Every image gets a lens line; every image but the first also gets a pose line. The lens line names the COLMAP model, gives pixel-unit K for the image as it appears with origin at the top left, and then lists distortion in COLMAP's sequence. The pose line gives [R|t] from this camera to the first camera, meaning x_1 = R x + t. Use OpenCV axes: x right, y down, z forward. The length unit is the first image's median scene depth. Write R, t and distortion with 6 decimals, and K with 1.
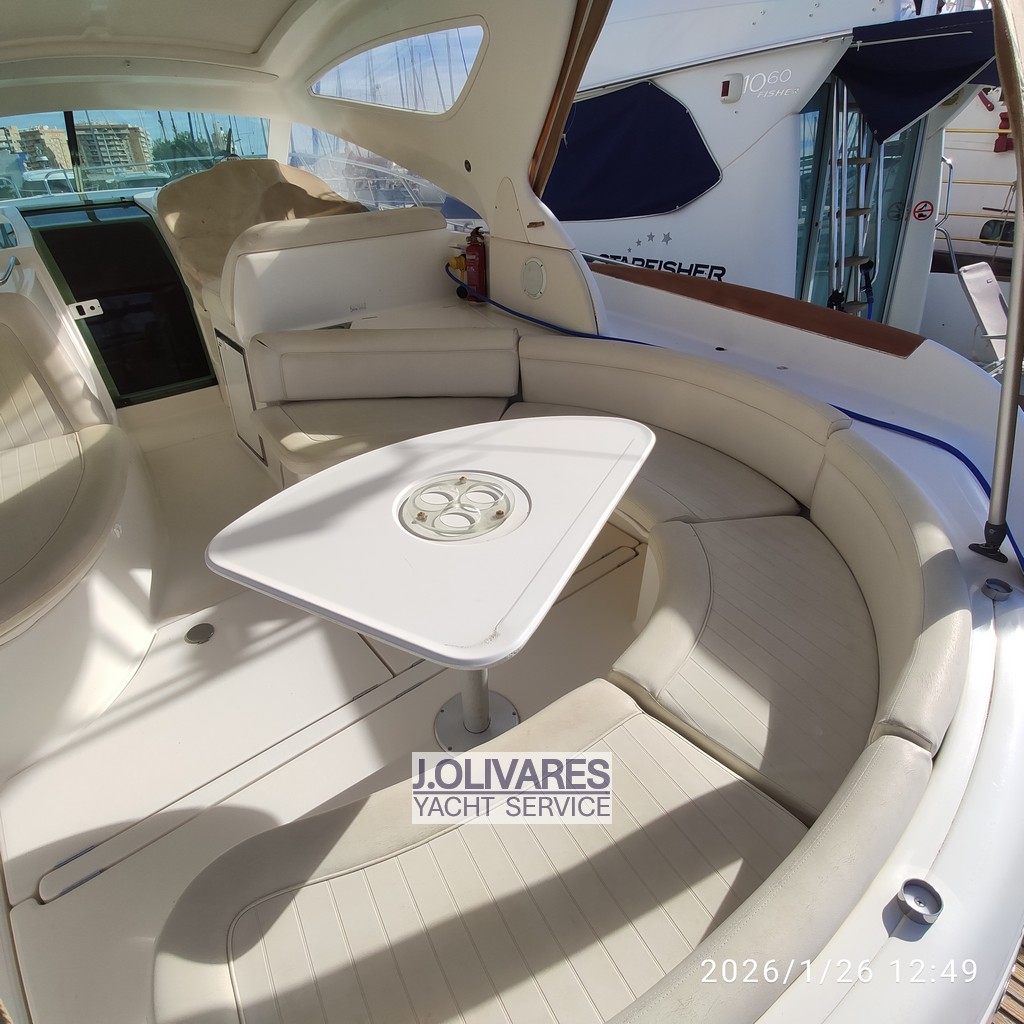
lens RADIAL K [[594.7, 0, 508.7], [0, 594.7, 513.7], [0, 0, 1]] dist [-0.004122, -0.011112]
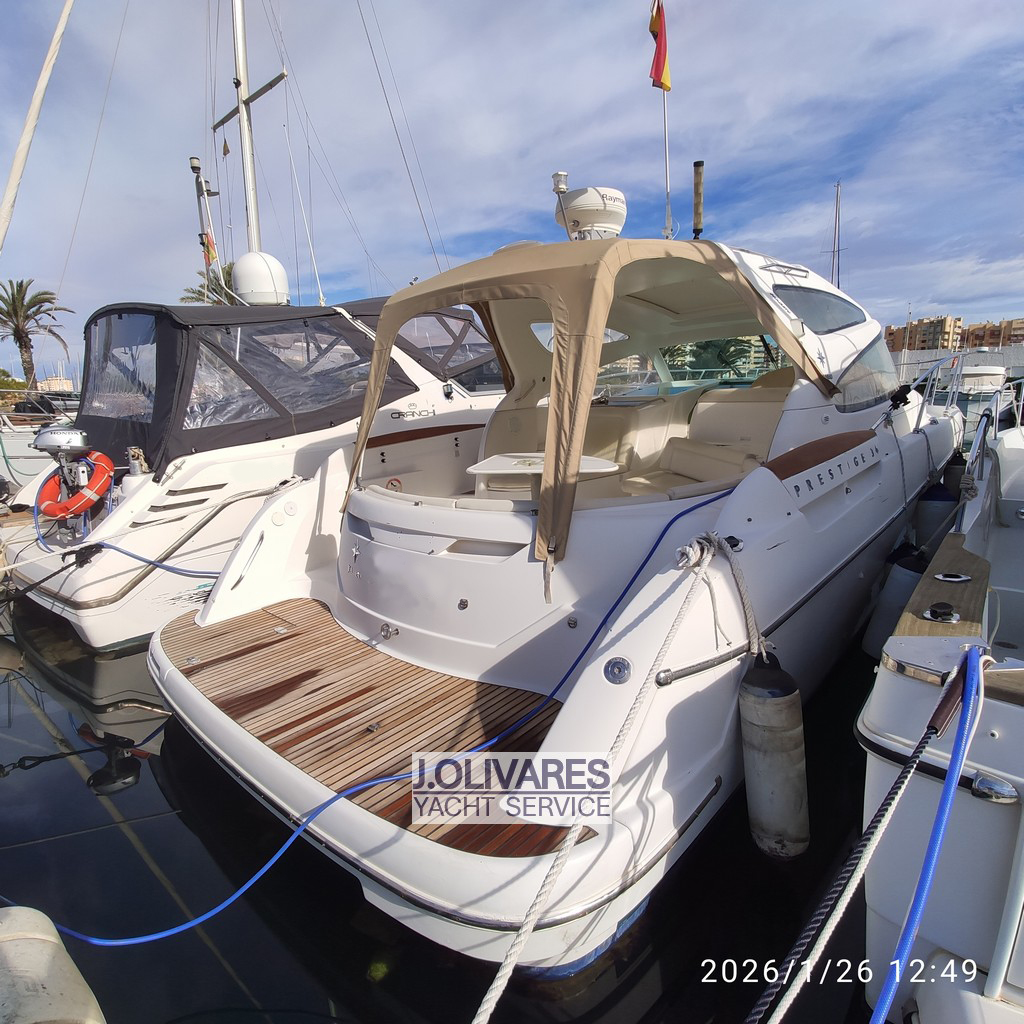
lens RADIAL K [[594.7, 0, 508.7], [0, 594.7, 513.7], [0, 0, 1]] dist [-0.004122, -0.011112]
pose [[0.160179, 0.236367, -0.958370, 1.272455], [-0.491391, 0.861144, 0.130258, -0.058900], [0.856083, 0.450070, 0.254085, 0.110415]]
